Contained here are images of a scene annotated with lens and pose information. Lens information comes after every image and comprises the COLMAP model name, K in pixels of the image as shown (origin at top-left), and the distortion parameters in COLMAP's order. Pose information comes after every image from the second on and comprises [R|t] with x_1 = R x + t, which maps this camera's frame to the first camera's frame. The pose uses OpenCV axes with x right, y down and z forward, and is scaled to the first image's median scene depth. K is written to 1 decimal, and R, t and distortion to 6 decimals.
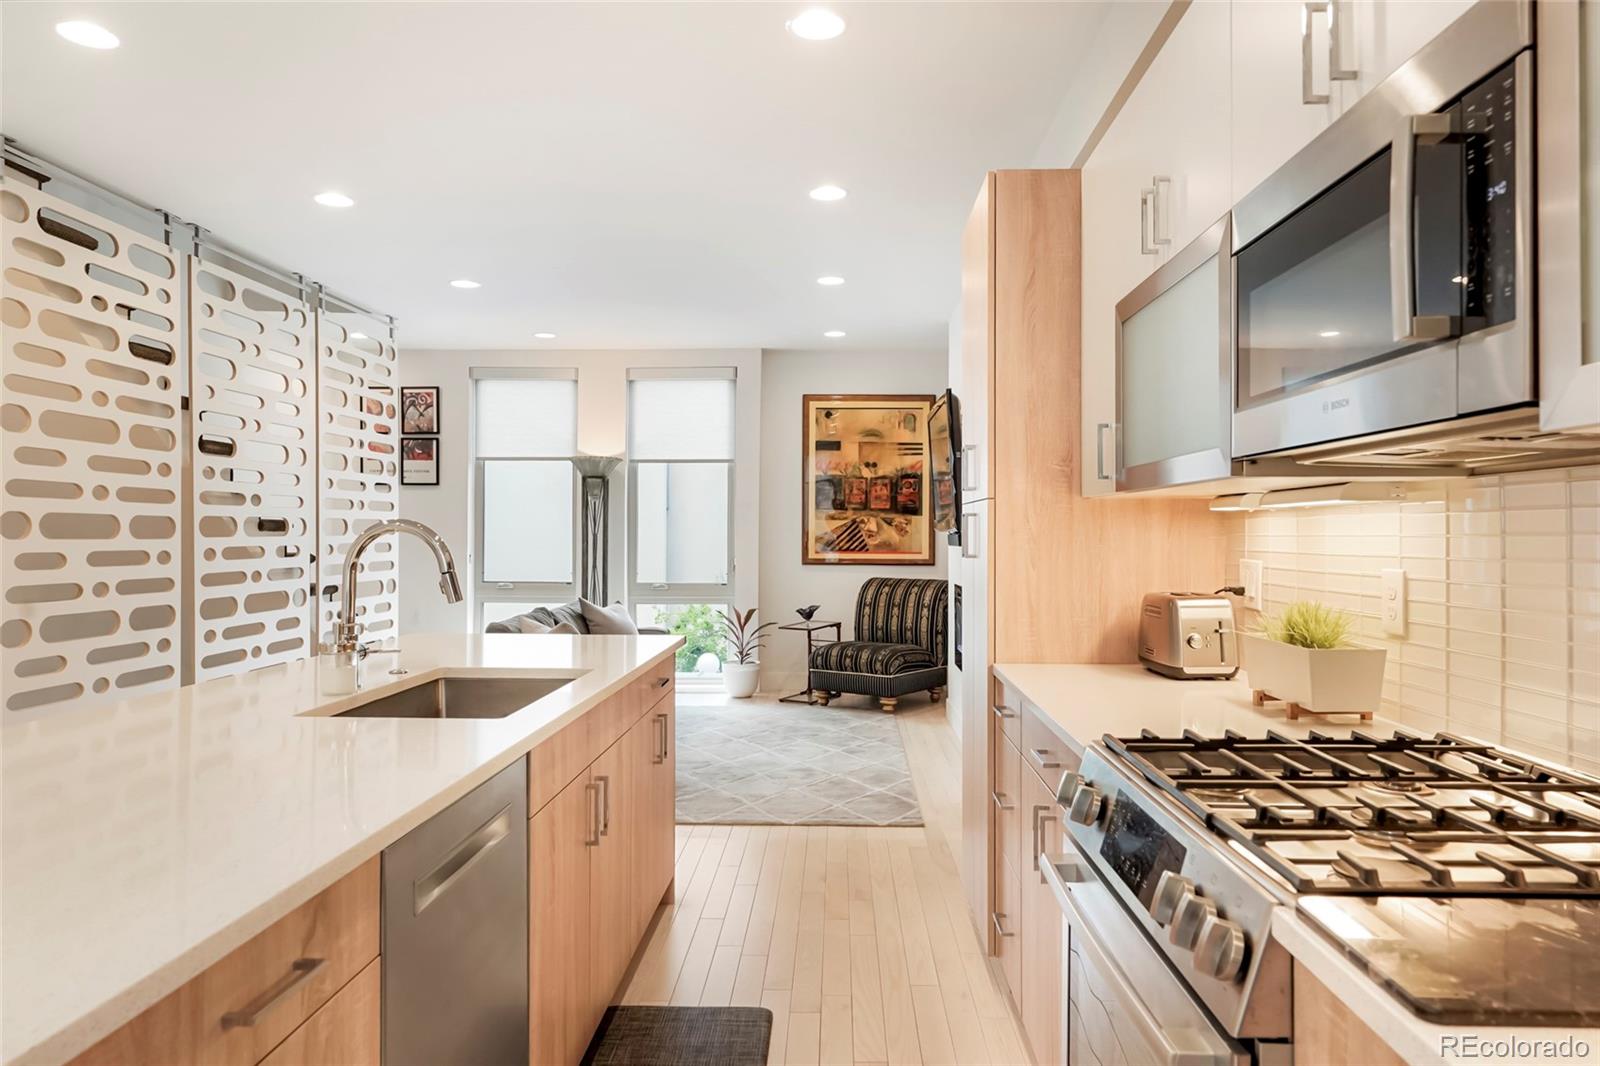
lens RADIAL K [[1059.2, 0, 800.0], [0, 1059.2, 533.0], [0, 0, 1]] dist [-0.008161, -0.002854]
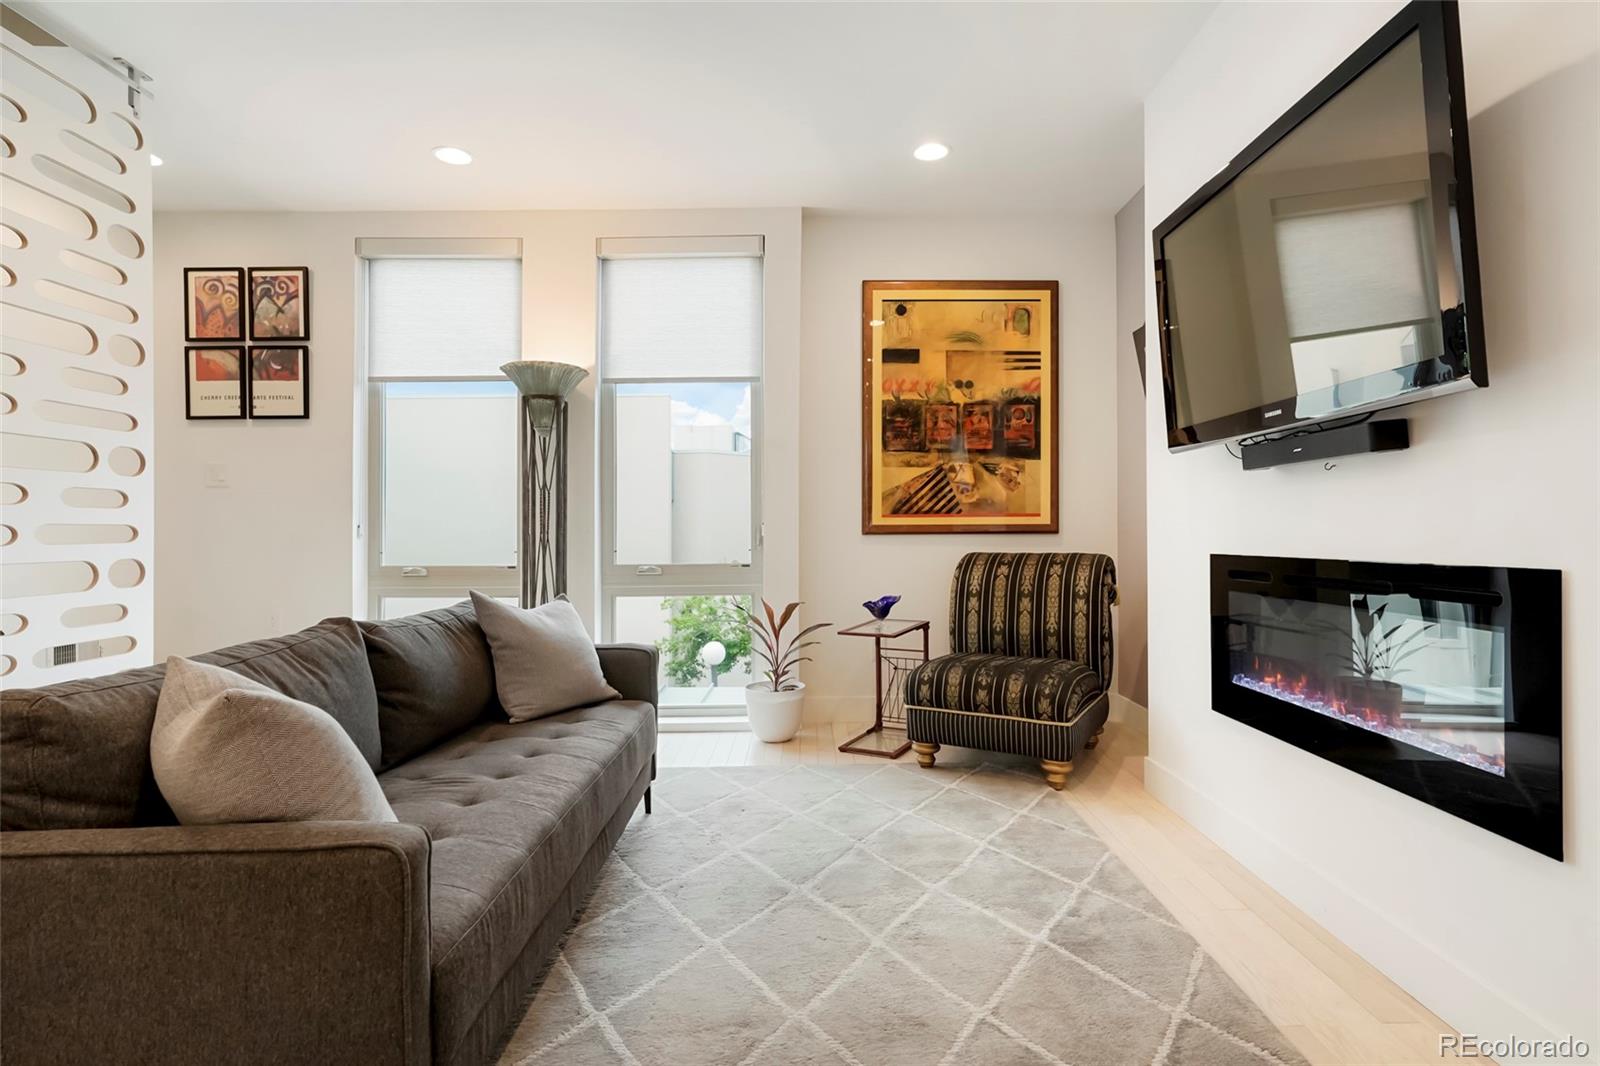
lens RADIAL K [[783.0, 0, 796.1], [0, 783.0, 524.4], [0, 0, 1]] dist [-0.003366, -0.000725]
pose [[0.999466, -0.009029, 0.031395, -0.056219], [0.009367, 0.999900, -0.010617, 0.028651], [-0.031296, 0.010906, 0.999451, 0.513566]]
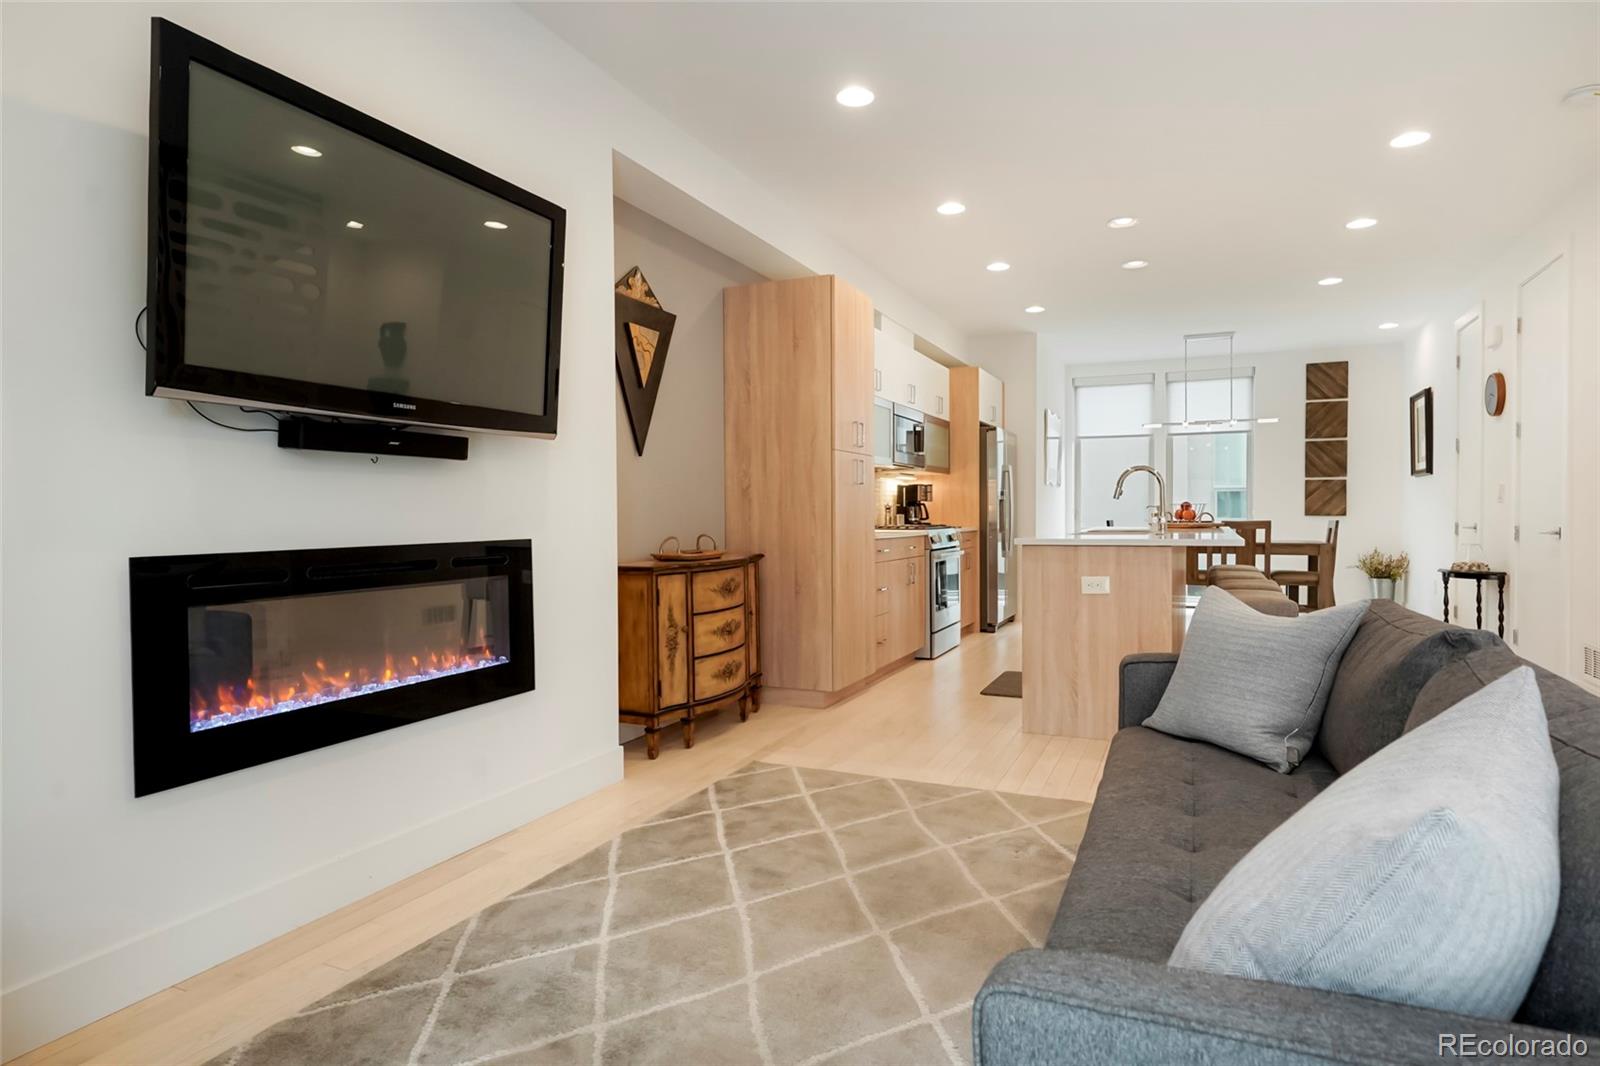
lens RADIAL K [[924.4, 0, 733.5], [0, 924.4, 534.1], [0, 0, 1]] dist [0.001531, 0.001239]
pose [[-0.909775, -0.005121, 0.415069, -0.115260], [0.003447, 0.999796, 0.019888, 0.028647], [-0.415087, 0.019525, -0.909572, 0.933822]]
